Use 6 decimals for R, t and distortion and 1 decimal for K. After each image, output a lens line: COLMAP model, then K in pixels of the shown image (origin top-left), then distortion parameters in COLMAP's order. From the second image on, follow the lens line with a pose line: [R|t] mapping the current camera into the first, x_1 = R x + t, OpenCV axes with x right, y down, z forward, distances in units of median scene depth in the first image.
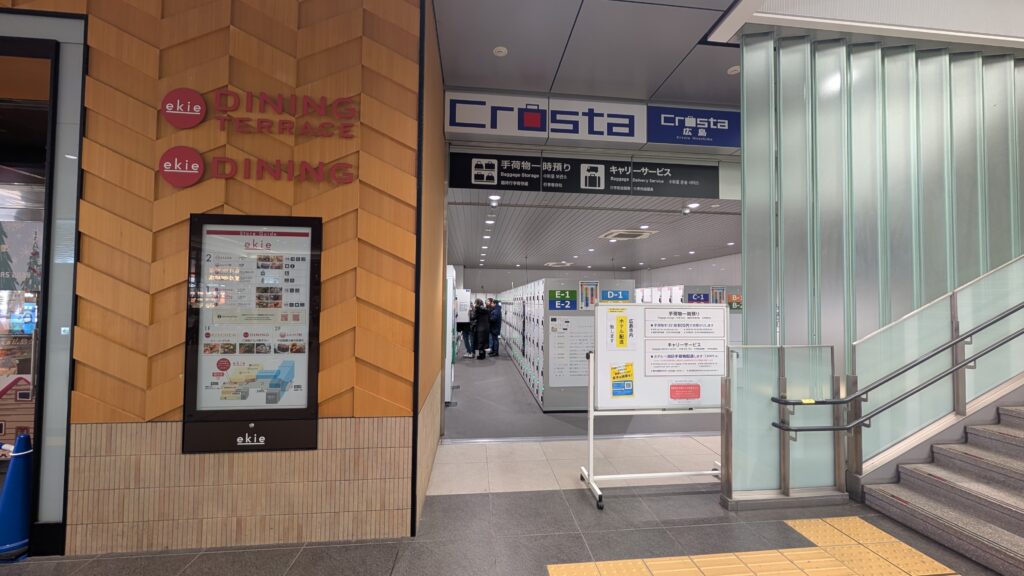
lens RADIAL K [[382.0, 0, 514.1], [0, 382.0, 290.3], [0, 0, 1]] dist [-0.003094, -0.000538]
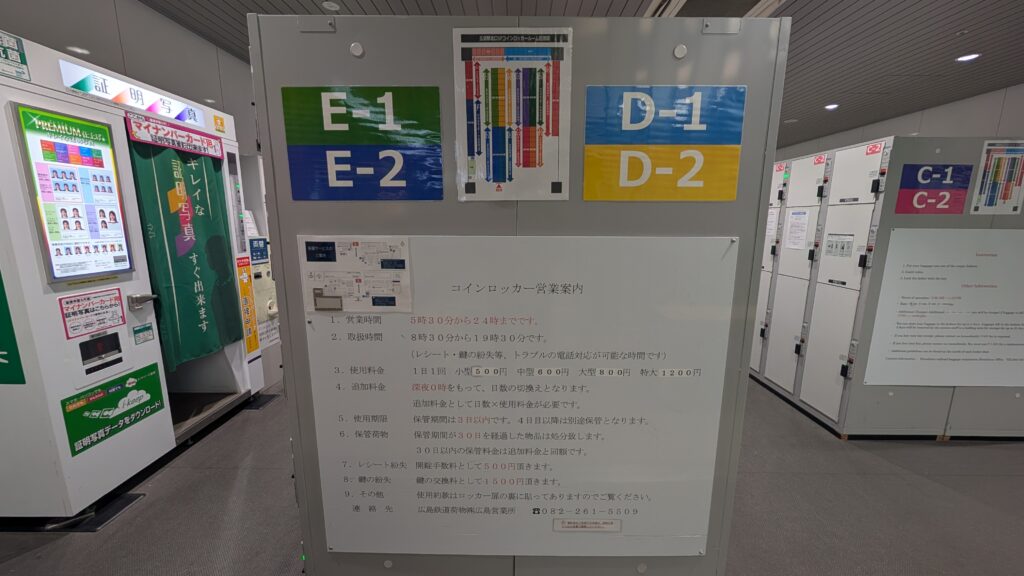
lens RADIAL K [[382.0, 0, 512.6], [0, 382.0, 288.4], [0, 0, 1]] dist [-0.003094, -0.000538]
pose [[0.993724, 0.019965, -0.110067, 0.361862], [0.003002, 0.978830, 0.204653, 0.091811], [0.111823, -0.203699, 0.972627, 1.343466]]
